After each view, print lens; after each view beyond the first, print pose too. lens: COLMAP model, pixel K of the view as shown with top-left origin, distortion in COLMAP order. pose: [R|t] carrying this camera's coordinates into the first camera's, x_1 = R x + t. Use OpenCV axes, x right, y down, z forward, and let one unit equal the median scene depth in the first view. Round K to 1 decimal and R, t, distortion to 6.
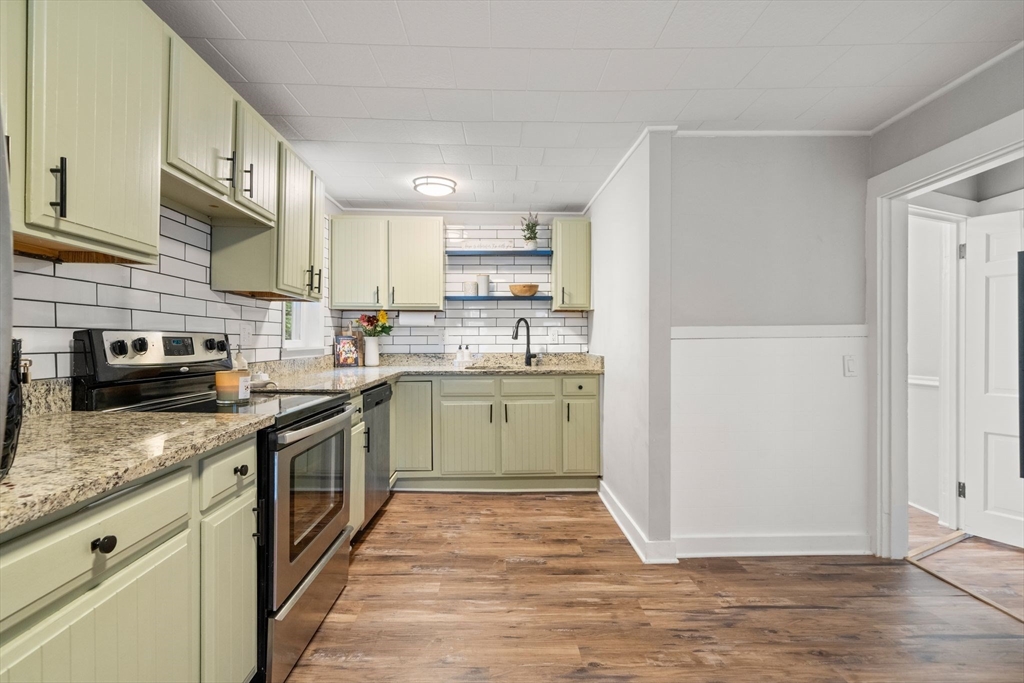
lens RADIAL K [[472.0, 0, 496.3], [0, 472.0, 343.3], [0, 0, 1]] dist [0.001085, 0.000337]
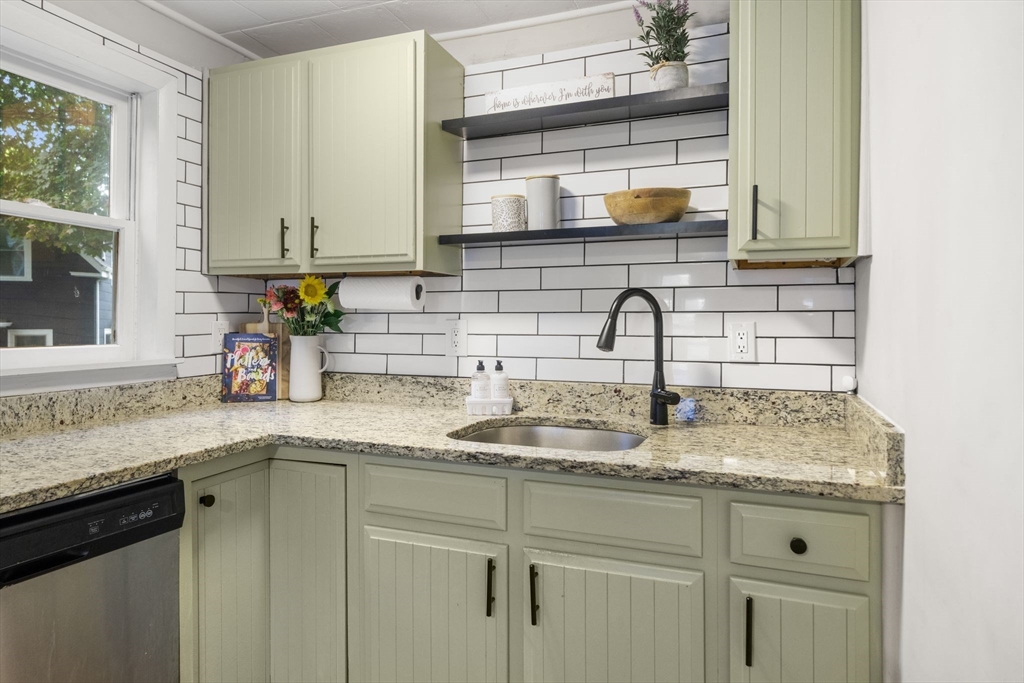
lens RADIAL K [[614.0, 0, 503.8], [0, 614.0, 323.3], [0, 0, 1]] dist [0.000731, 0.000316]
pose [[0.924370, 0.005620, -0.381456, 0.142790], [-0.006833, 0.999975, -0.001827, -0.027001], [0.381437, 0.004296, 0.924385, 0.564585]]
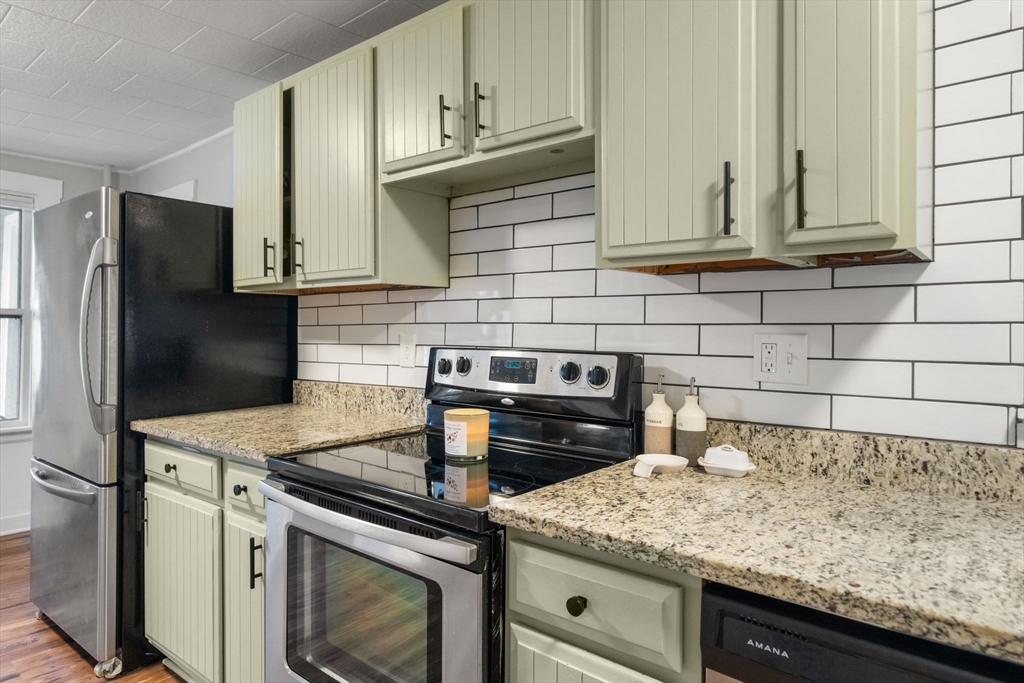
lens RADIAL K [[614.0, 0, 503.8], [0, 614.0, 323.3], [0, 0, 1]] dist [0.000731, 0.000316]
pose [[-0.643714, -0.015590, -0.765107, 0.037770], [-0.010819, 0.999878, -0.011272, -0.027196], [0.765190, 0.001022, -0.643804, 0.781762]]
